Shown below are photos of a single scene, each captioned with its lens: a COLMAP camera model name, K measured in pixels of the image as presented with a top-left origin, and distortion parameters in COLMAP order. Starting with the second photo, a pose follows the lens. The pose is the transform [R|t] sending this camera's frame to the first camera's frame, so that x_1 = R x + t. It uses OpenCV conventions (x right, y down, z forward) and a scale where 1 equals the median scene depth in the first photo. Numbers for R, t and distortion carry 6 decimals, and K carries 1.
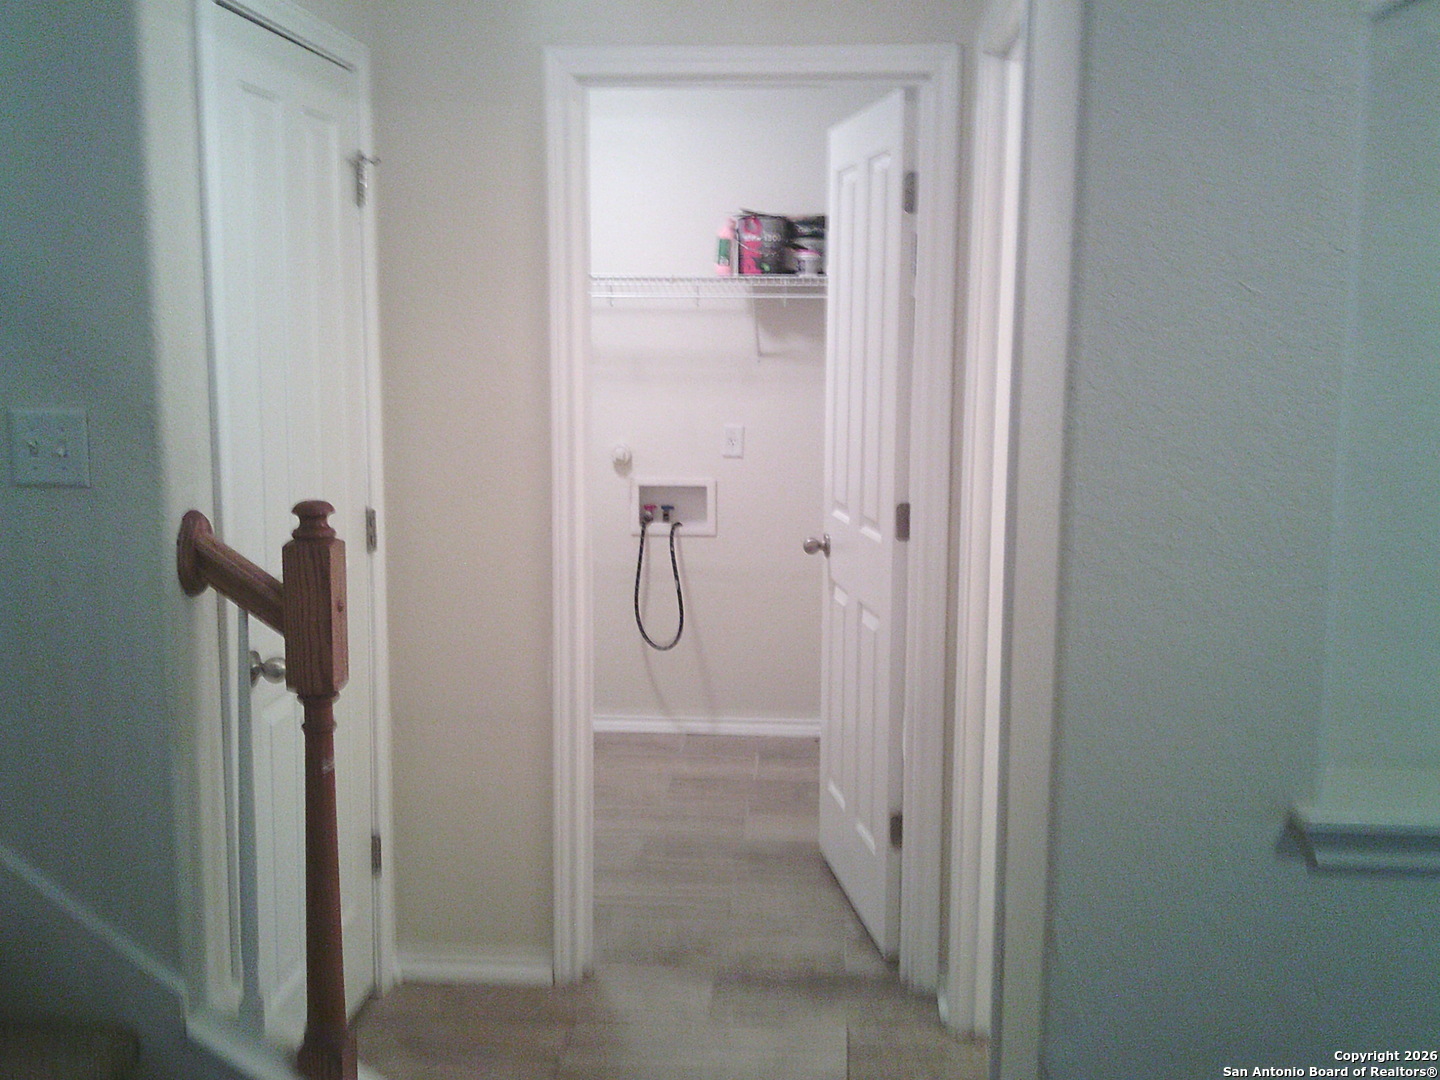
lens RADIAL K [[1365.8, 0, 713.0], [0, 1365.8, 474.0], [0, 0, 1]] dist [0.139656, -0.268744]
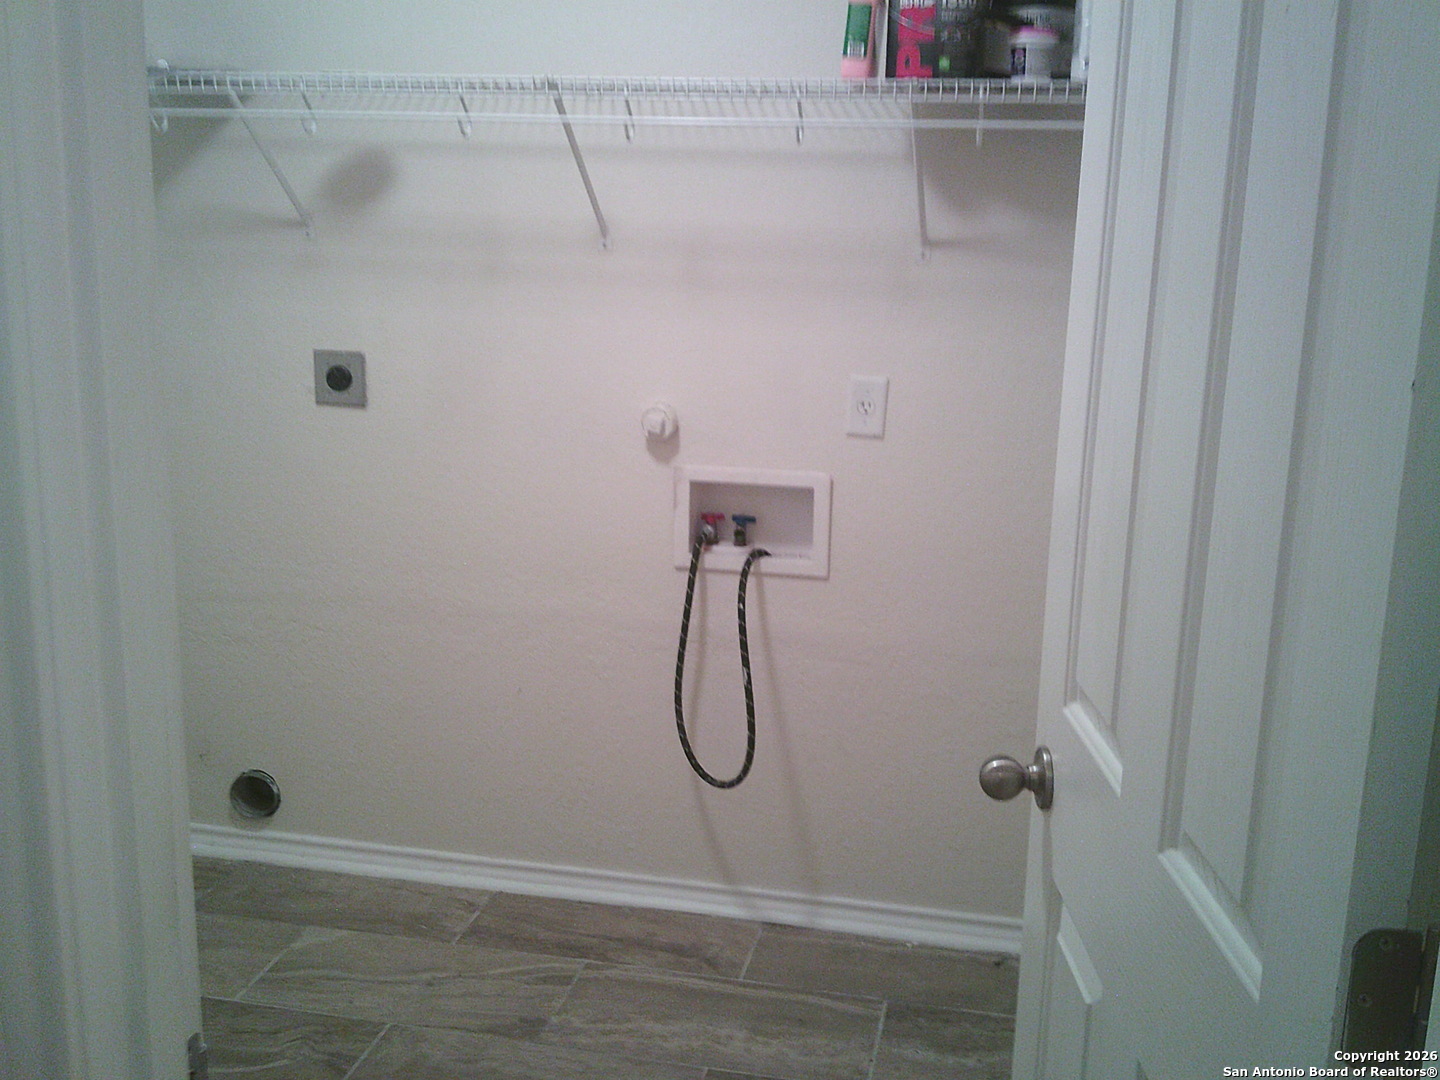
lens RADIAL K [[1365.8, 0, 713.0], [0, 1365.8, 474.0], [0, 0, 1]] dist [0.139656, -0.268744]
pose [[0.988916, 0.045762, -0.141245, 0.032333], [-0.028686, 0.992281, 0.120644, -0.061243], [0.145676, -0.115255, 0.982596, 0.473586]]
